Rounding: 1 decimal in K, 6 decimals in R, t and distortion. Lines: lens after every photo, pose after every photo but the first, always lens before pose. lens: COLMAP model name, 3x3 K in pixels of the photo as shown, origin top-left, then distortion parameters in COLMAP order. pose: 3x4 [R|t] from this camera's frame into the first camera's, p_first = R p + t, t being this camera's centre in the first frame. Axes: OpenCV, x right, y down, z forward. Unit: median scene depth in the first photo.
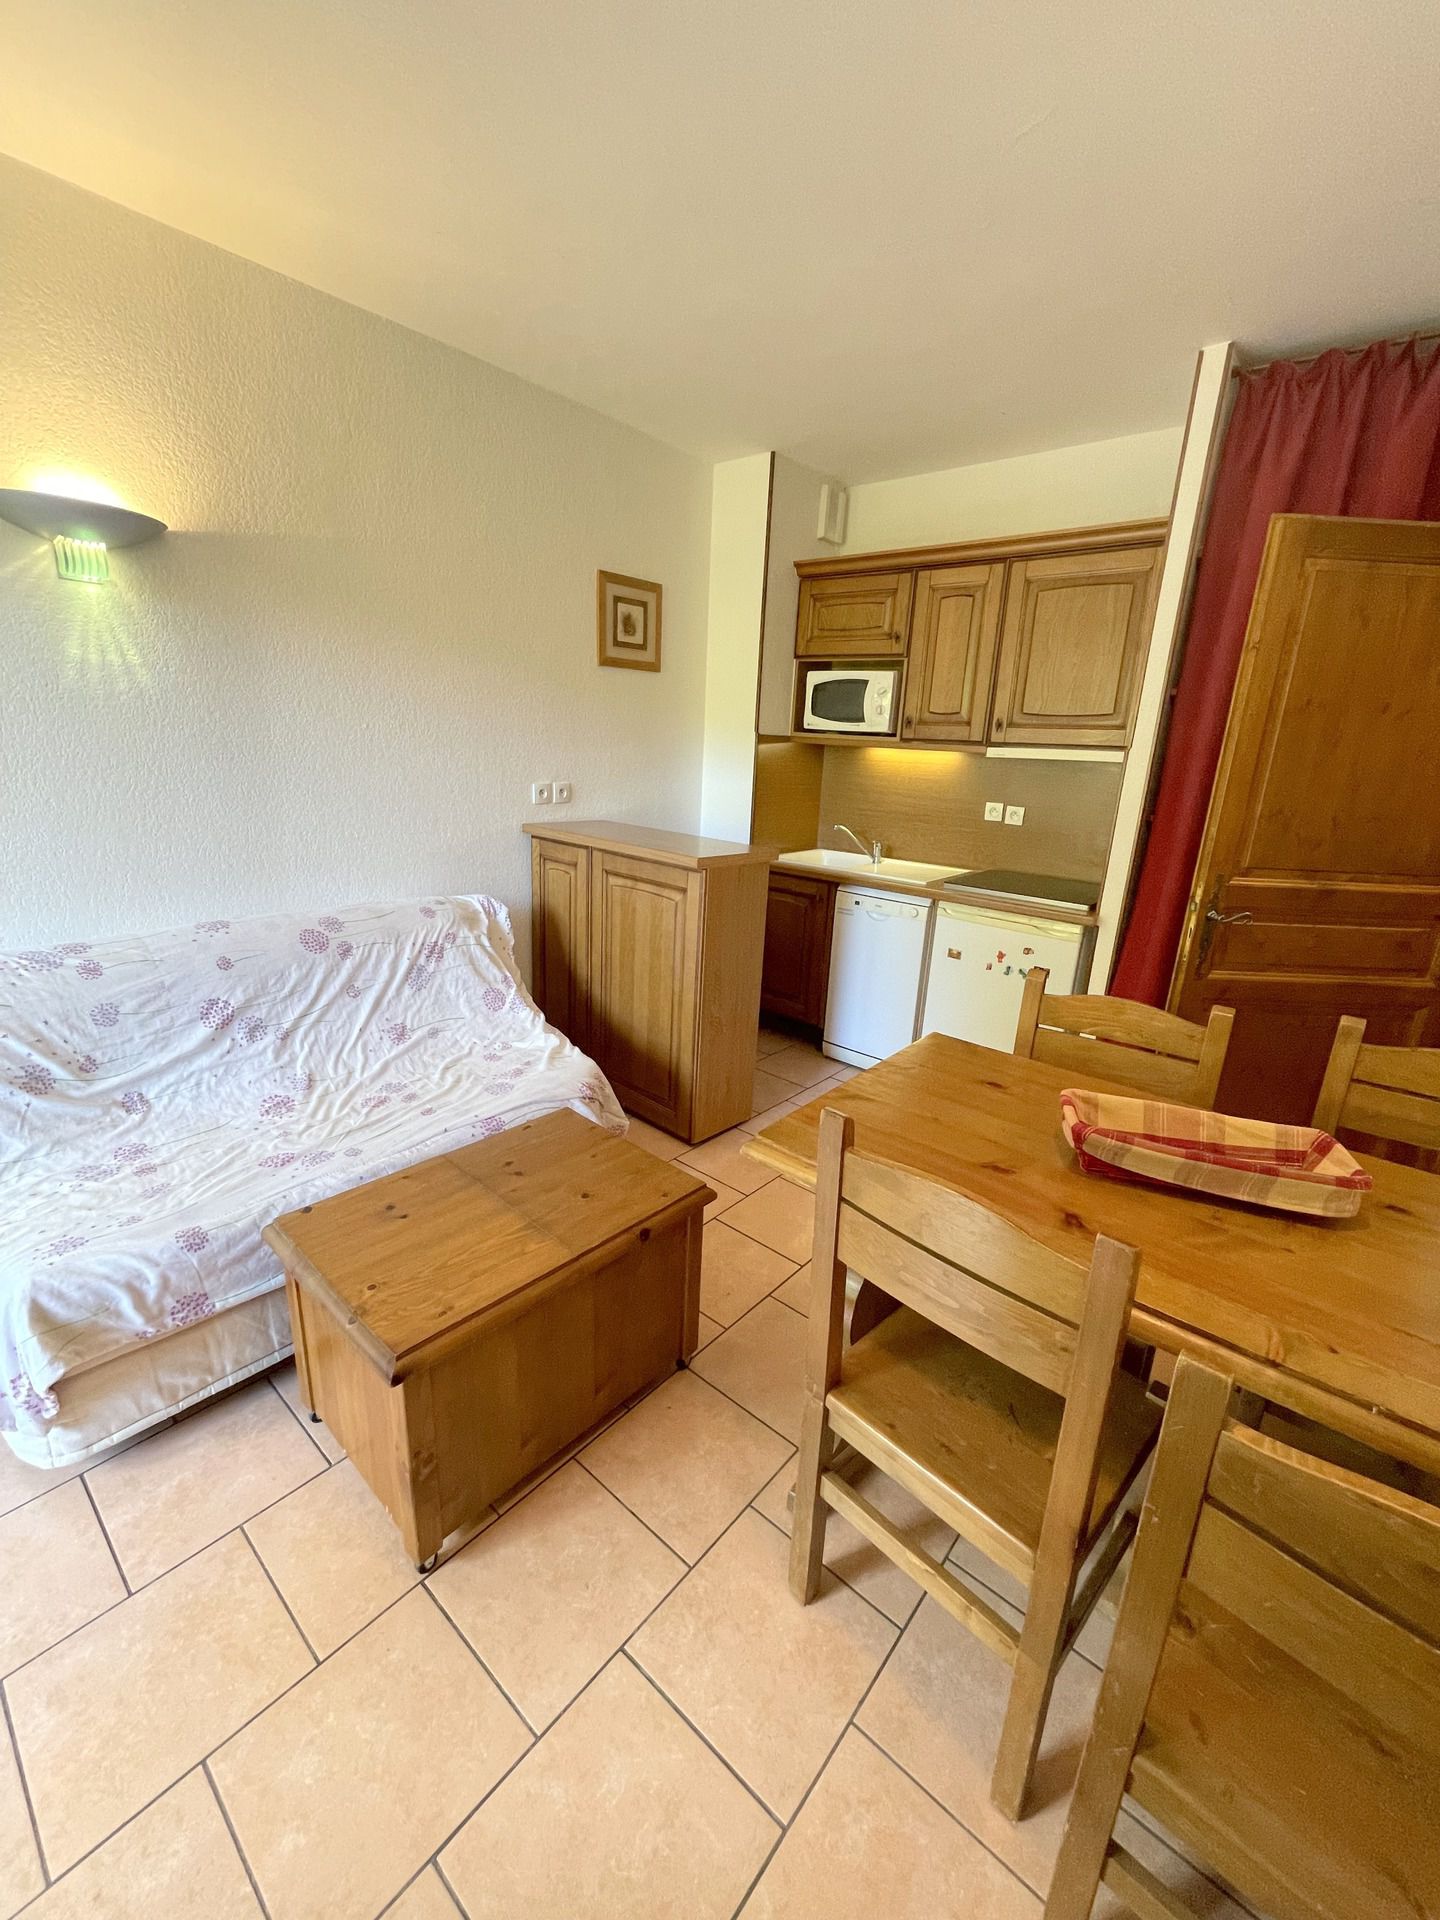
lens RADIAL K [[772.8, 0, 728.5], [0, 772.8, 959.2], [0, 0, 1]] dist [-0.002817, -0.000131]
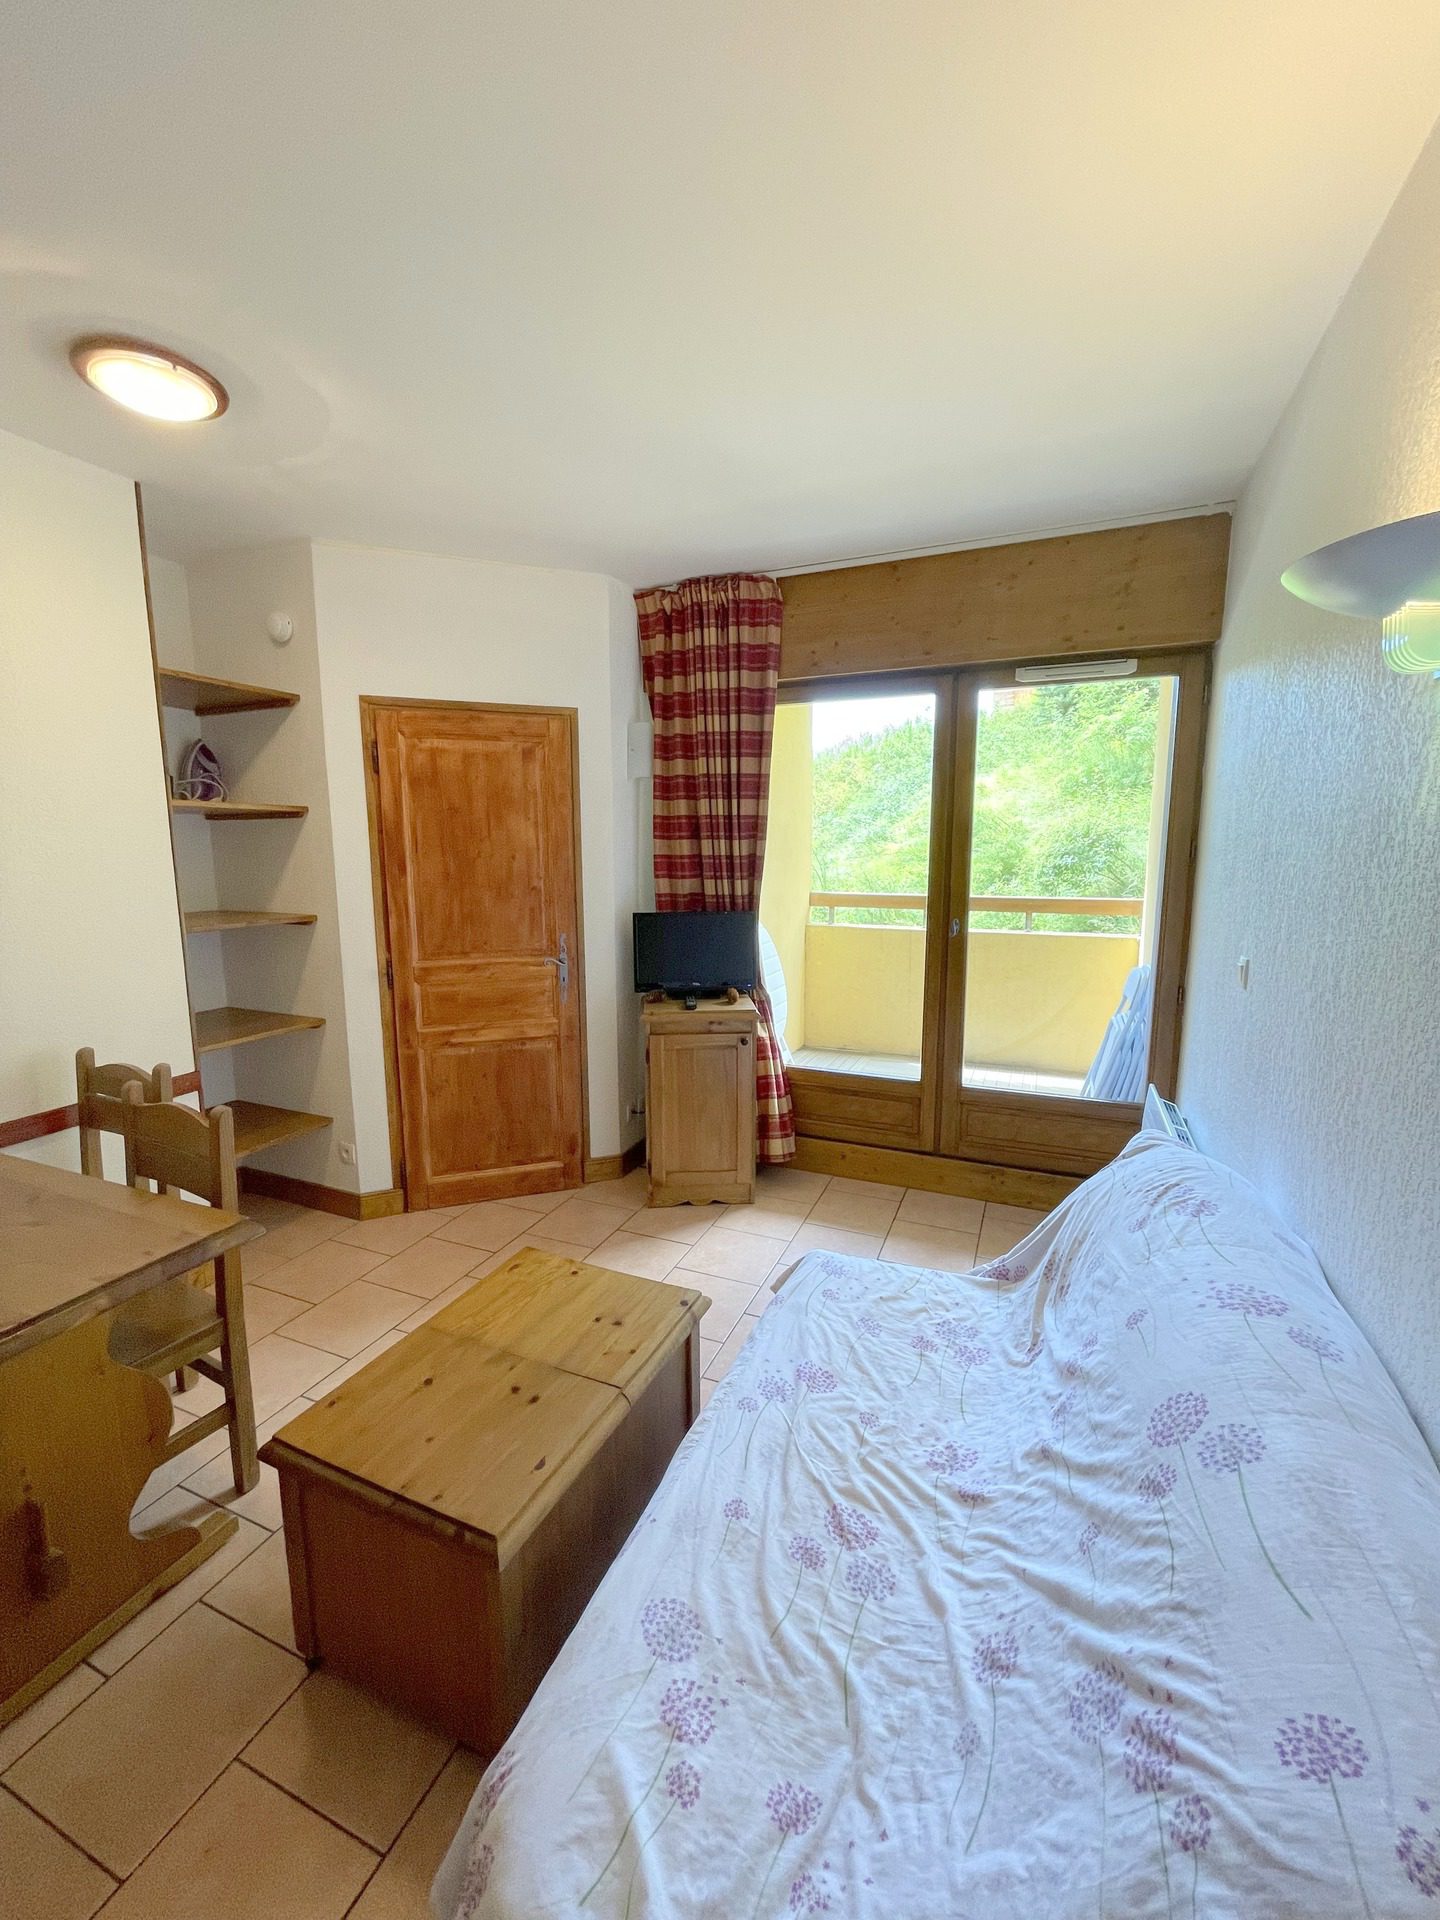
lens RADIAL K [[772.8, 0, 728.5], [0, 772.8, 959.2], [0, 0, 1]] dist [-0.002817, -0.000131]
pose [[-0.951568, 0.003378, -0.307420, -0.241832], [-0.121396, 0.914555, 0.385813, -0.540092], [0.282456, 0.404447, -0.869851, 1.665594]]
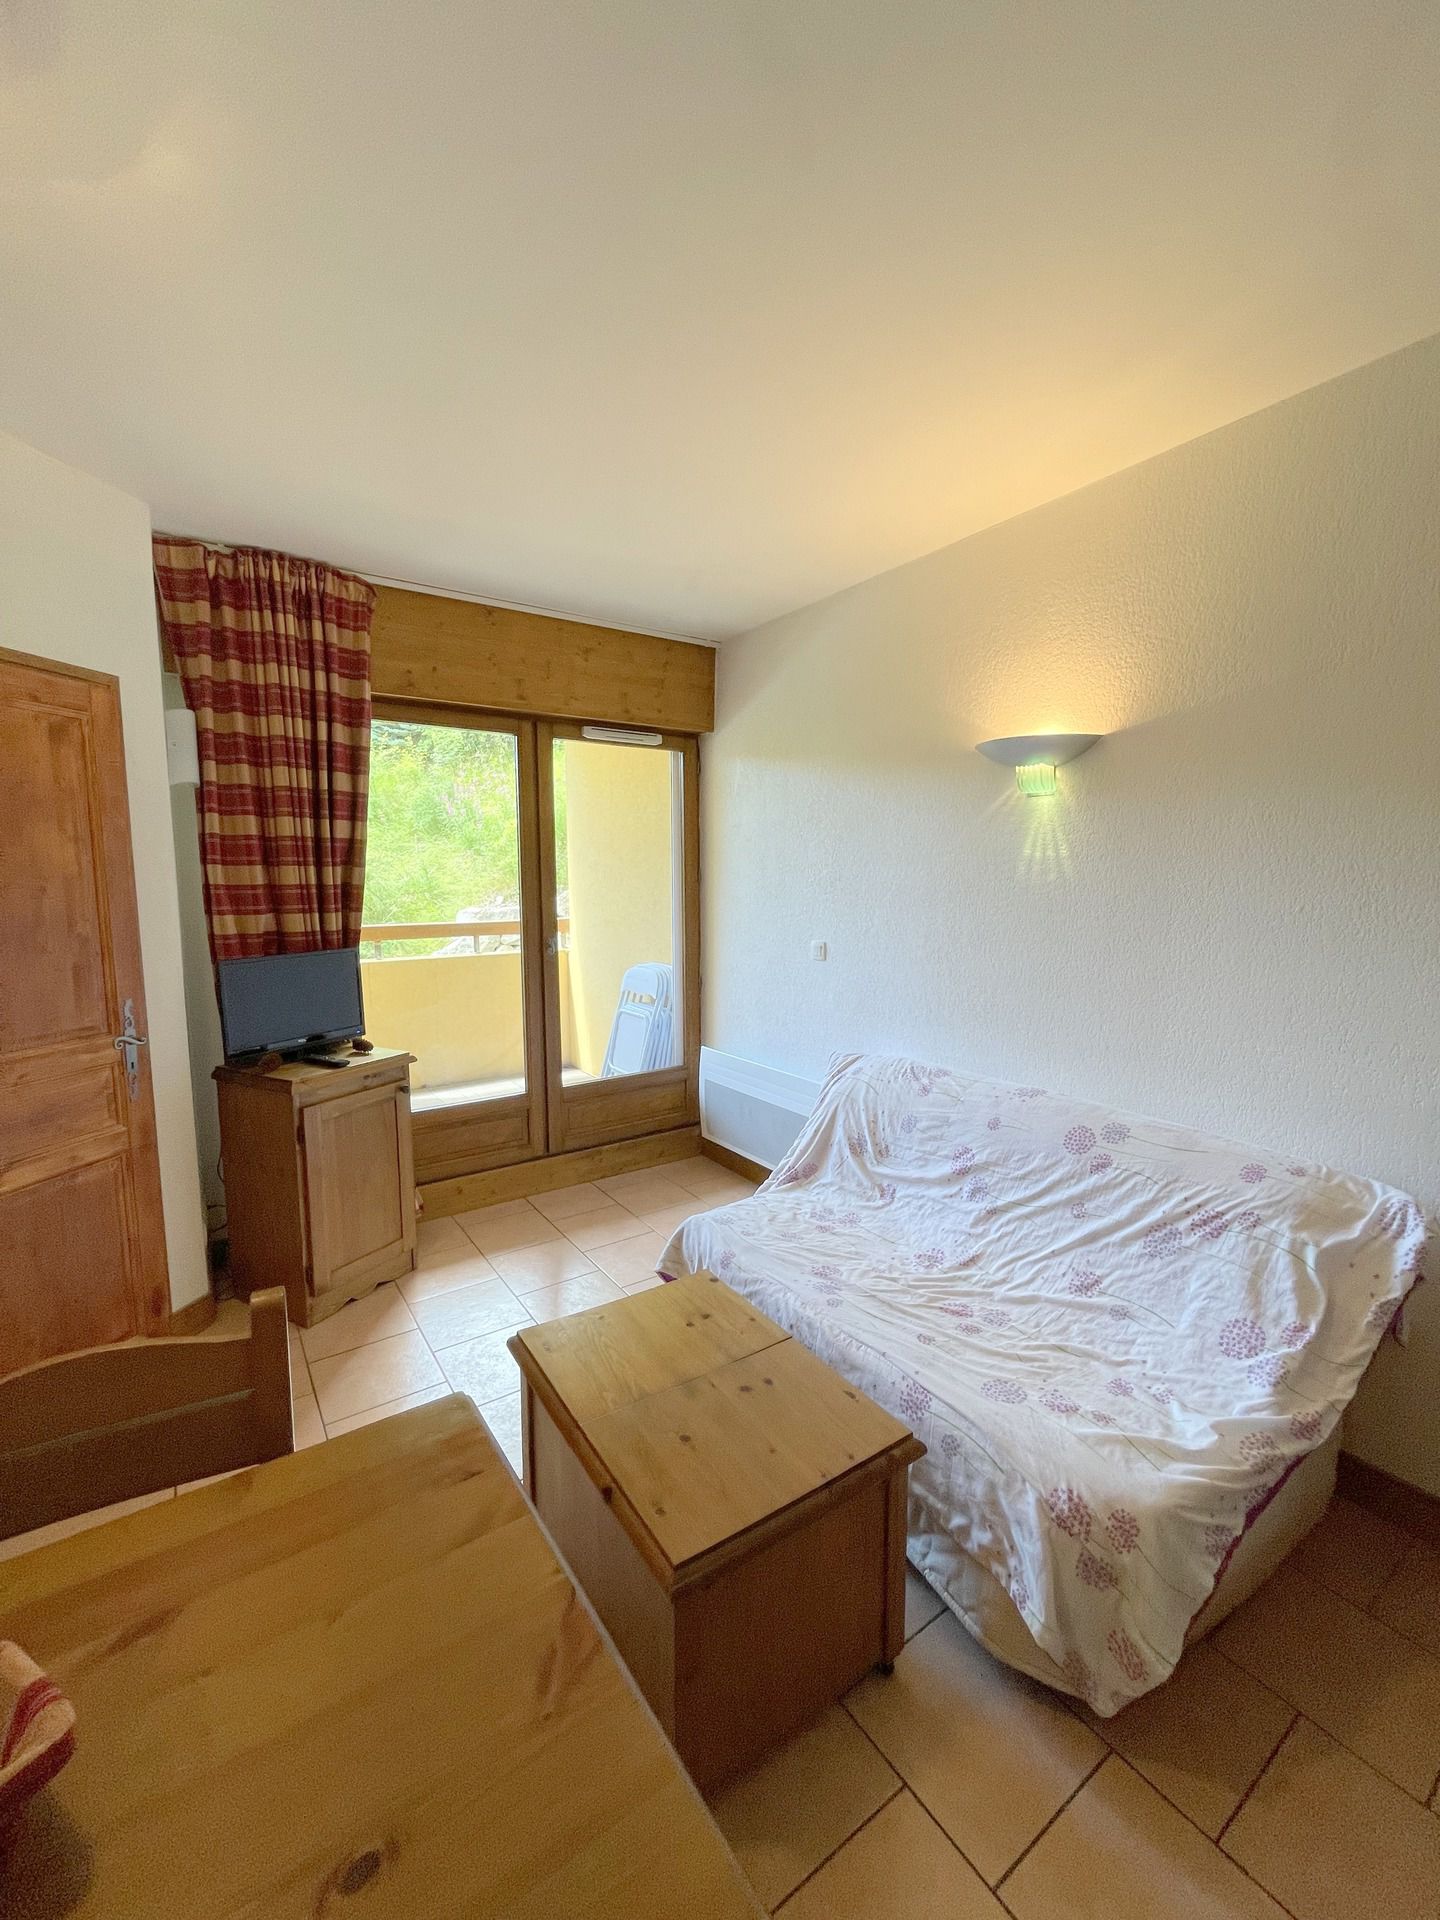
lens RADIAL K [[774.5, 0, 715.8], [0, 774.5, 958.2], [0, 0, 1]] dist [-0.002101, -0.000137]
pose [[-0.262511, 0.060694, -0.963018, 0.589978], [-0.272667, 0.952679, 0.134369, -0.319899], [0.925603, 0.297856, -0.233540, 1.053732]]
